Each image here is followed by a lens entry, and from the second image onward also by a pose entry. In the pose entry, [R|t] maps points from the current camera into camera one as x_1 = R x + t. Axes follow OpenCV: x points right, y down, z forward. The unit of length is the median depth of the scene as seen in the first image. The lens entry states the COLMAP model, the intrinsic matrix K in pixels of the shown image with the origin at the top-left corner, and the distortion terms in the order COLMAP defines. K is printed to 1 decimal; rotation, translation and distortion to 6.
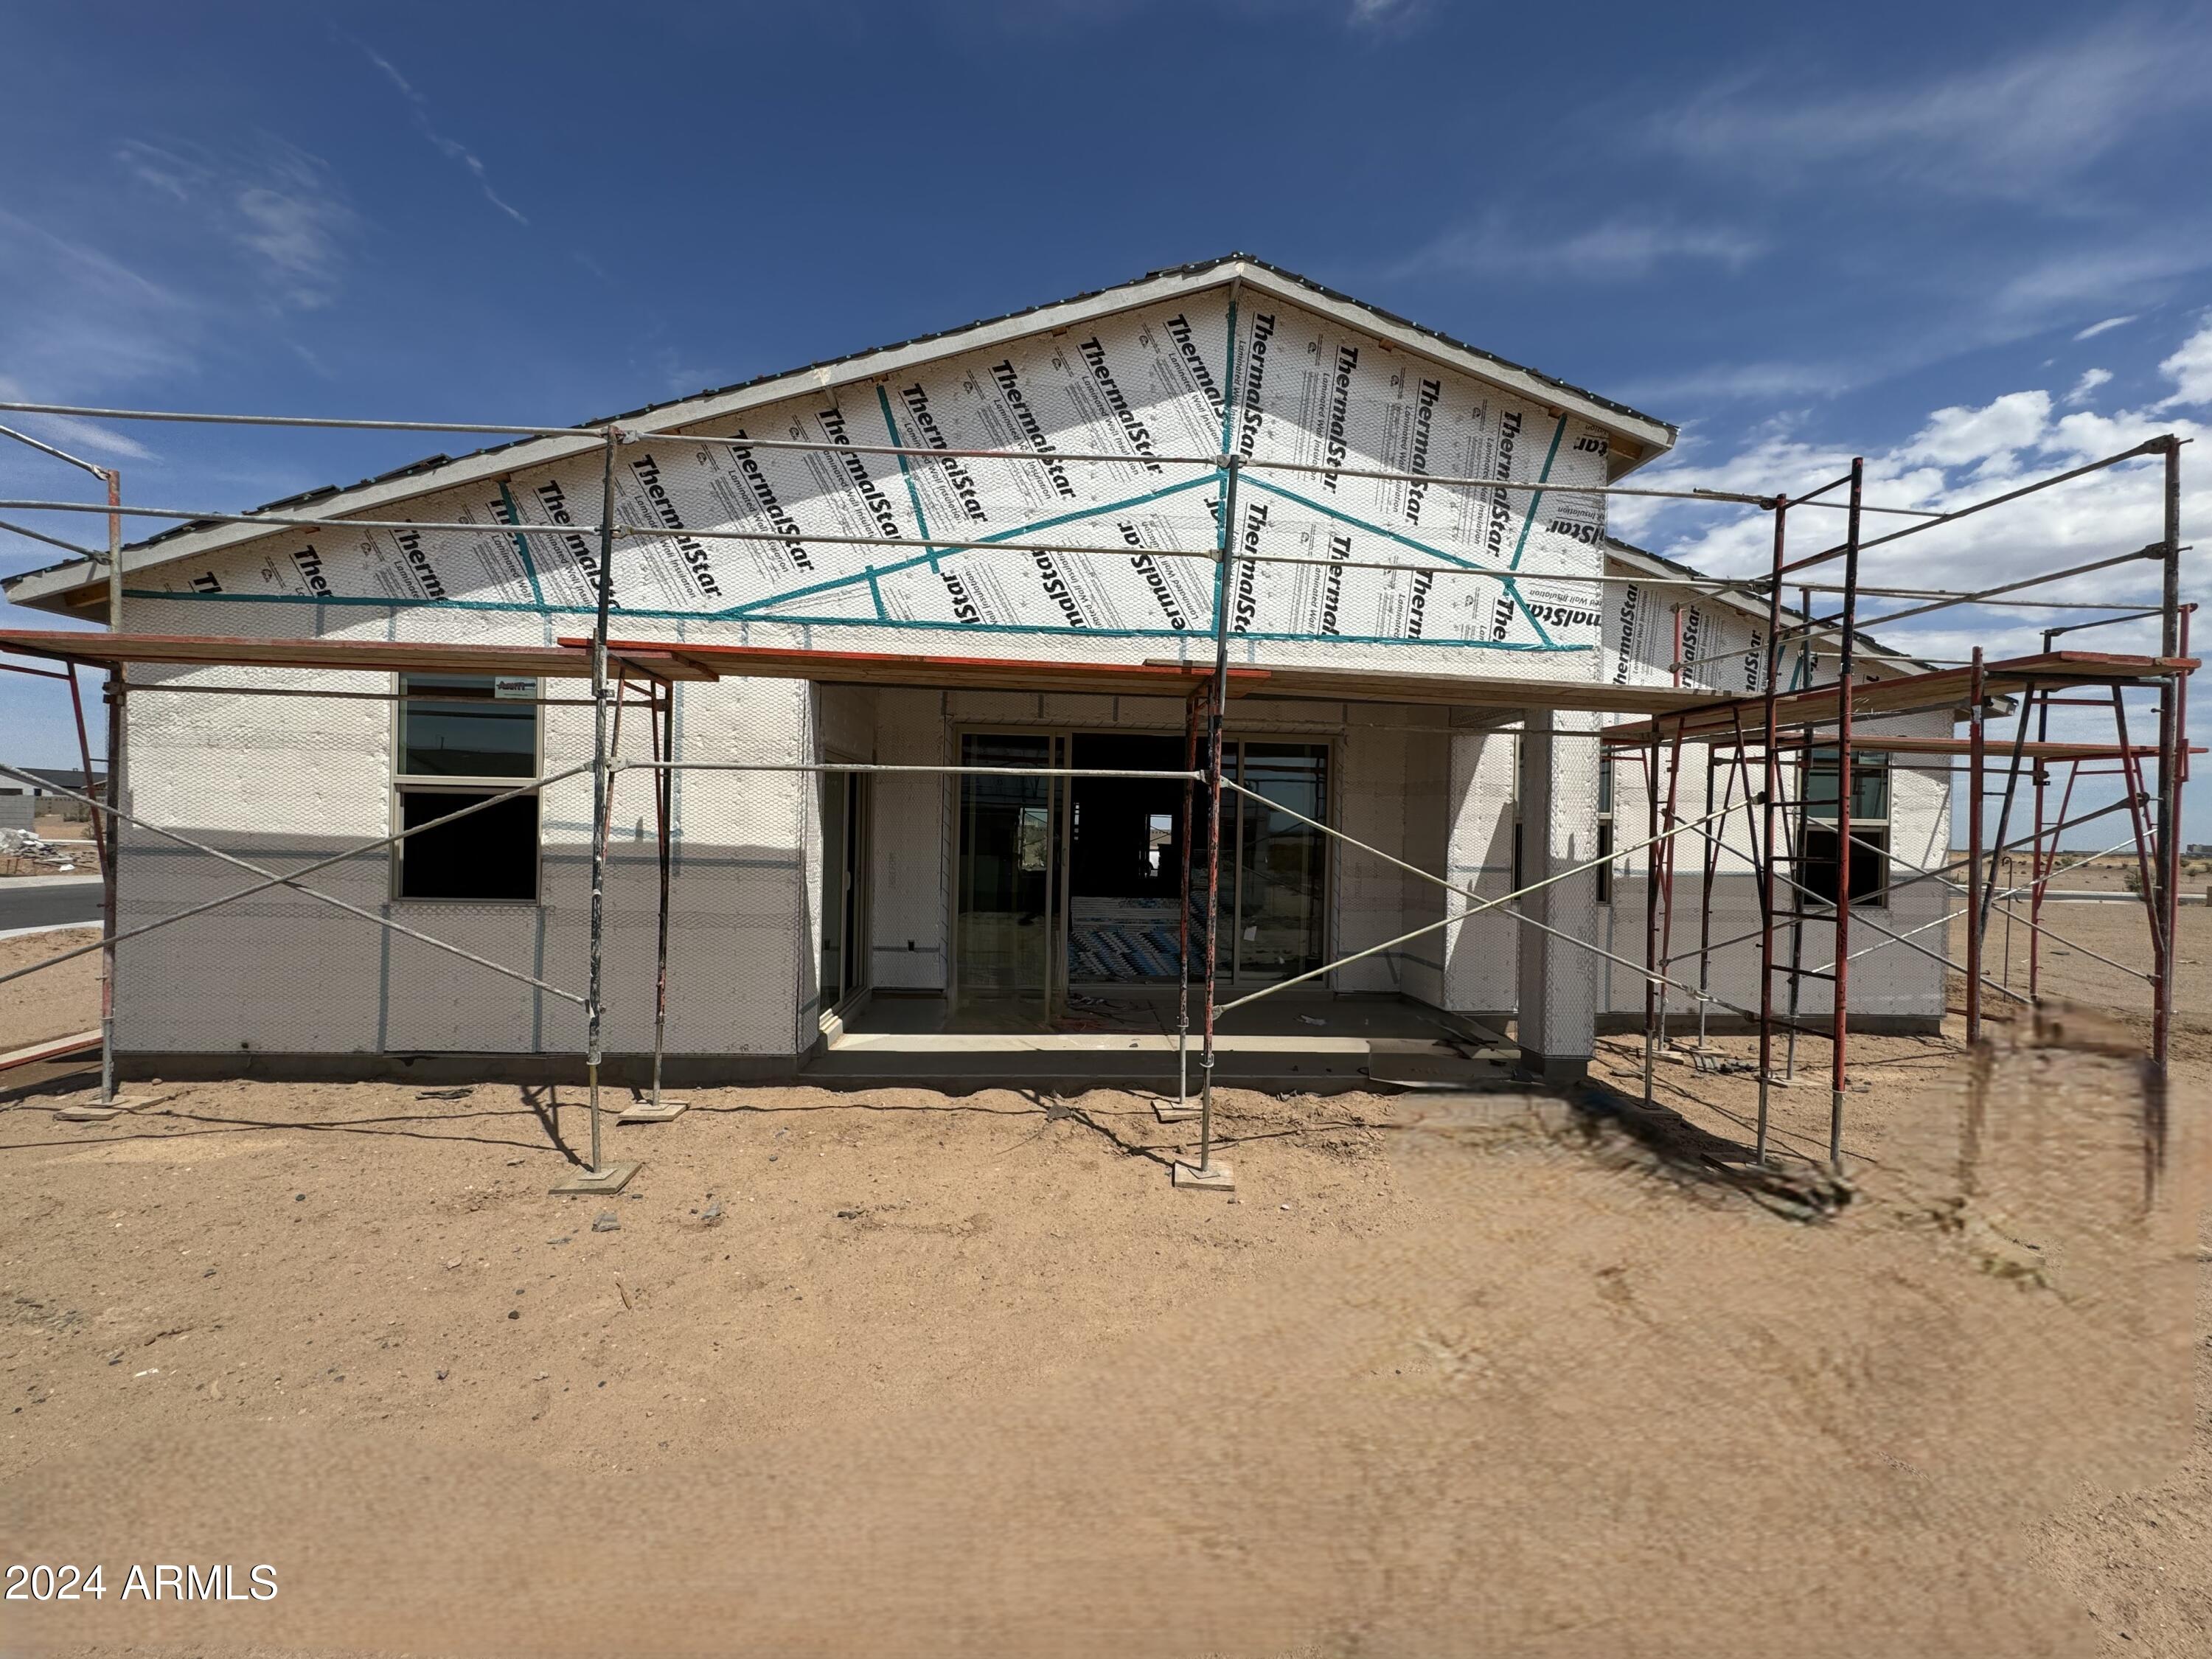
lens RADIAL K [[886.9, 0, 1098.6], [0, 886.9, 839.0], [0, 0, 1]] dist [-0.002787, -0.000080]
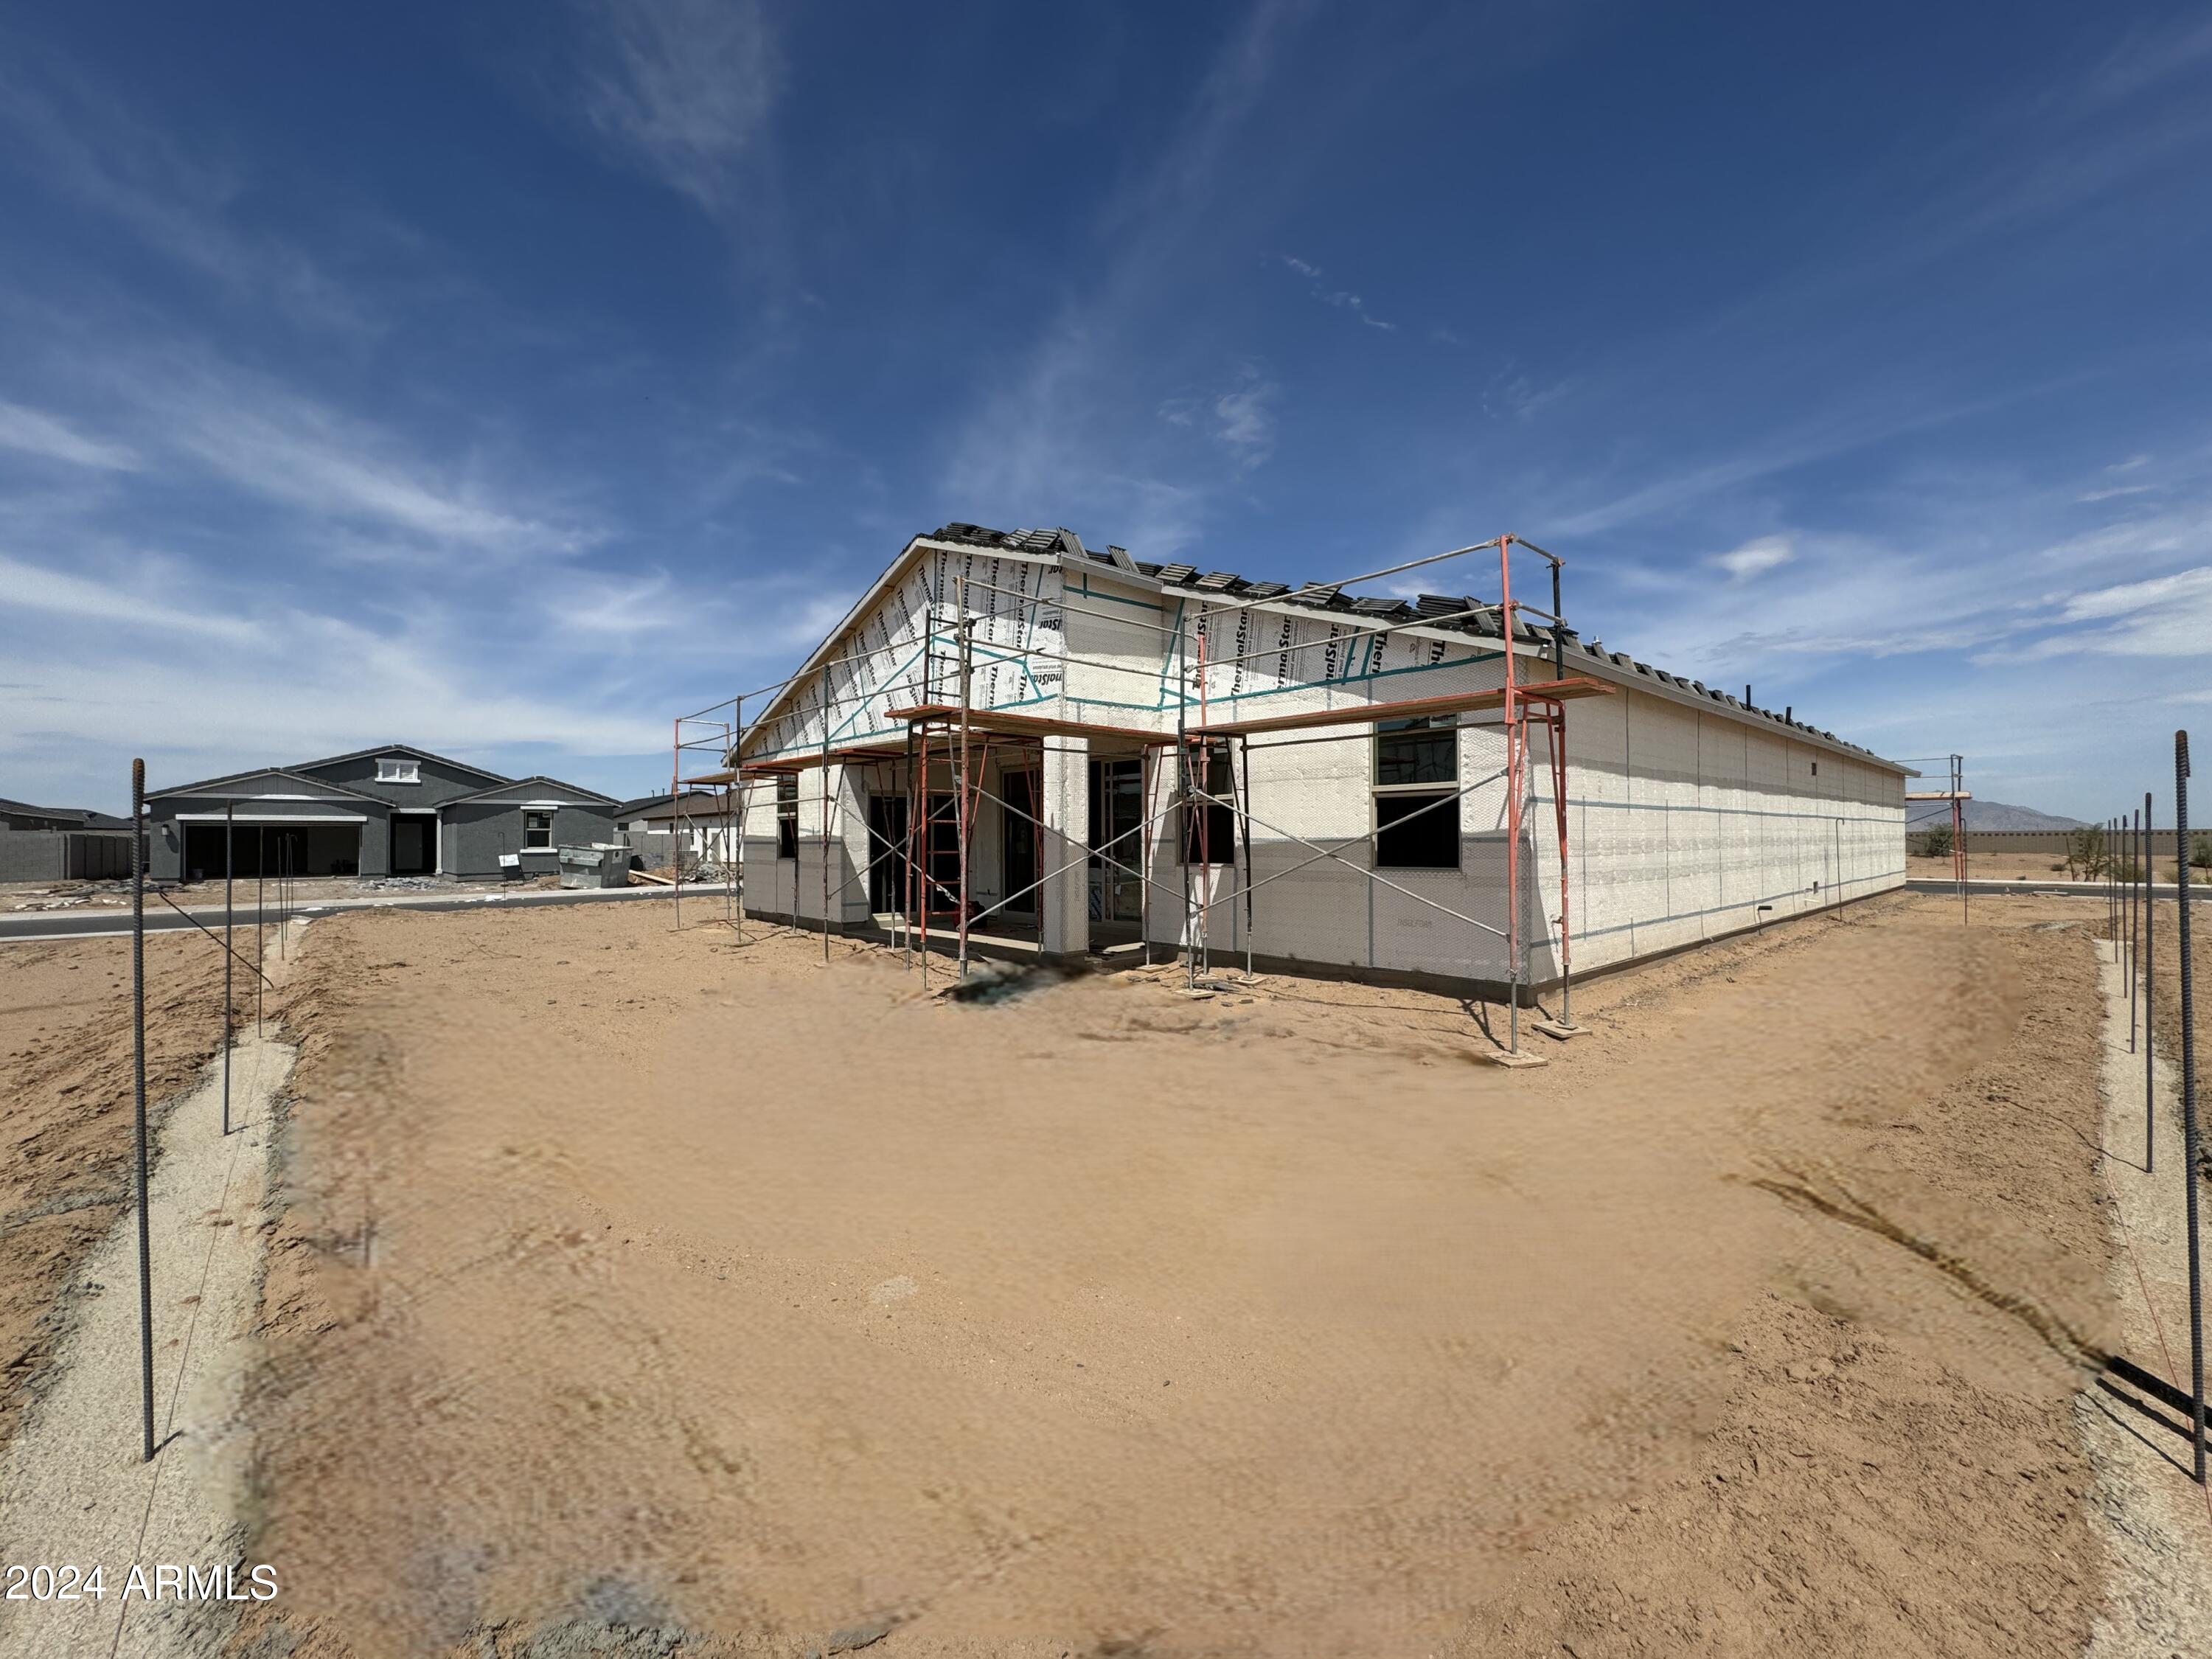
lens RADIAL K [[886.9, 0, 1113.0], [0, 886.9, 831.3], [0, 0, 1]] dist [-0.002787, -0.000080]
pose [[0.615904, -0.034383, -0.787071, 1.483024], [0.010858, 0.999323, -0.035158, 0.067806], [0.787747, 0.013108, 0.615860, 0.084326]]
